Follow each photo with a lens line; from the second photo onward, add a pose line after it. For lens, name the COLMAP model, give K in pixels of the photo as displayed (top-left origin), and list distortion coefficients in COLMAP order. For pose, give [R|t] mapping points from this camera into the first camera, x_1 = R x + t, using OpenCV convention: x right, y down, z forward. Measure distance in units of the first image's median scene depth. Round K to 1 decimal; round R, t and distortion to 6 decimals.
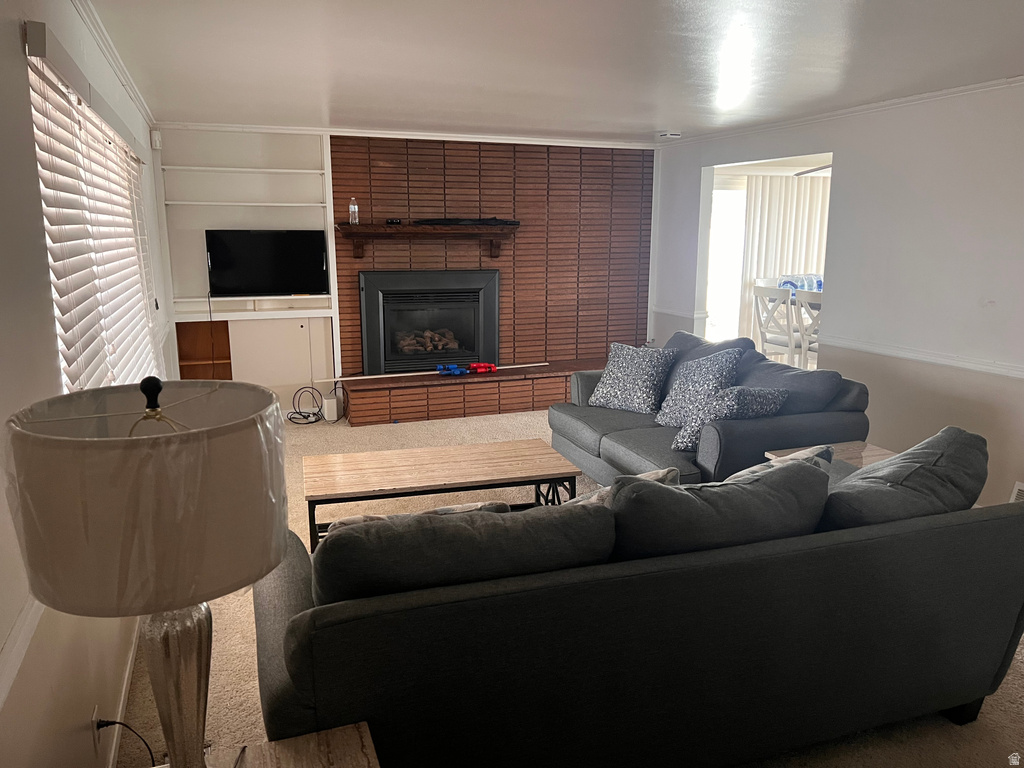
lens RADIAL K [[767.6, 0, 512.4], [0, 767.6, 385.8], [0, 0, 1]] dist [0.045285, -0.032794]
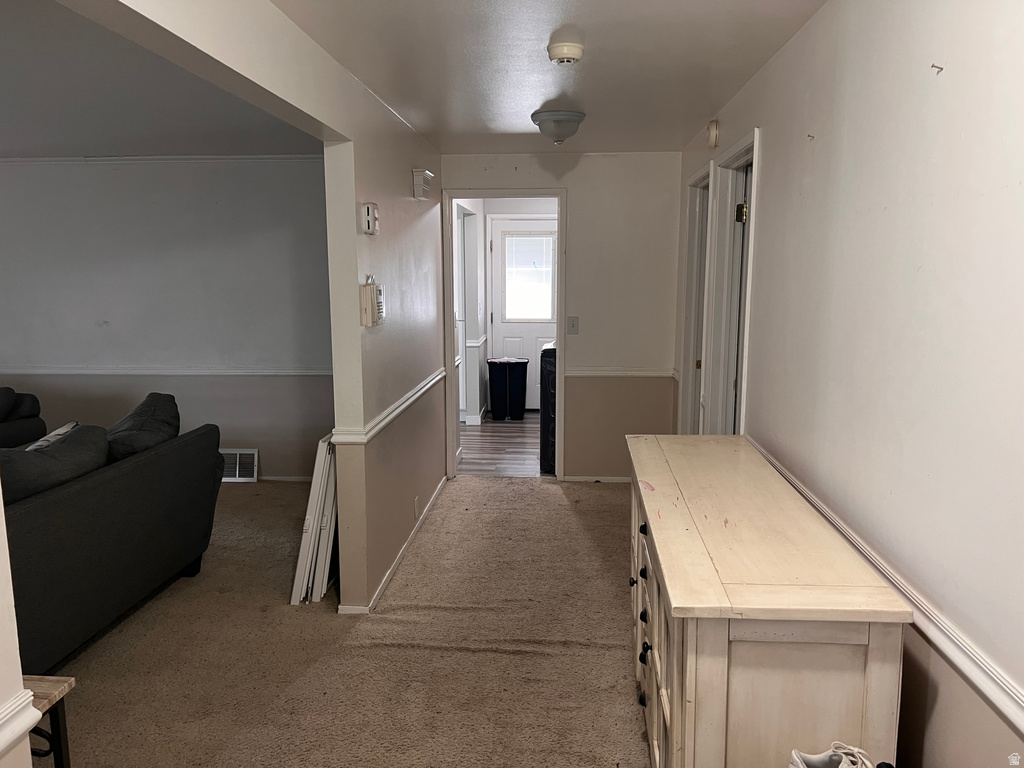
lens RADIAL K [[767.6, 0, 512.9], [0, 767.6, 383.5], [0, 0, 1]] dist [0.045285, -0.032794]
pose [[0.422037, -0.134829, 0.896497, -0.317013], [0.182269, 0.981306, 0.061779, 0.043470], [-0.888067, 0.137330, 0.438722, -0.200476]]
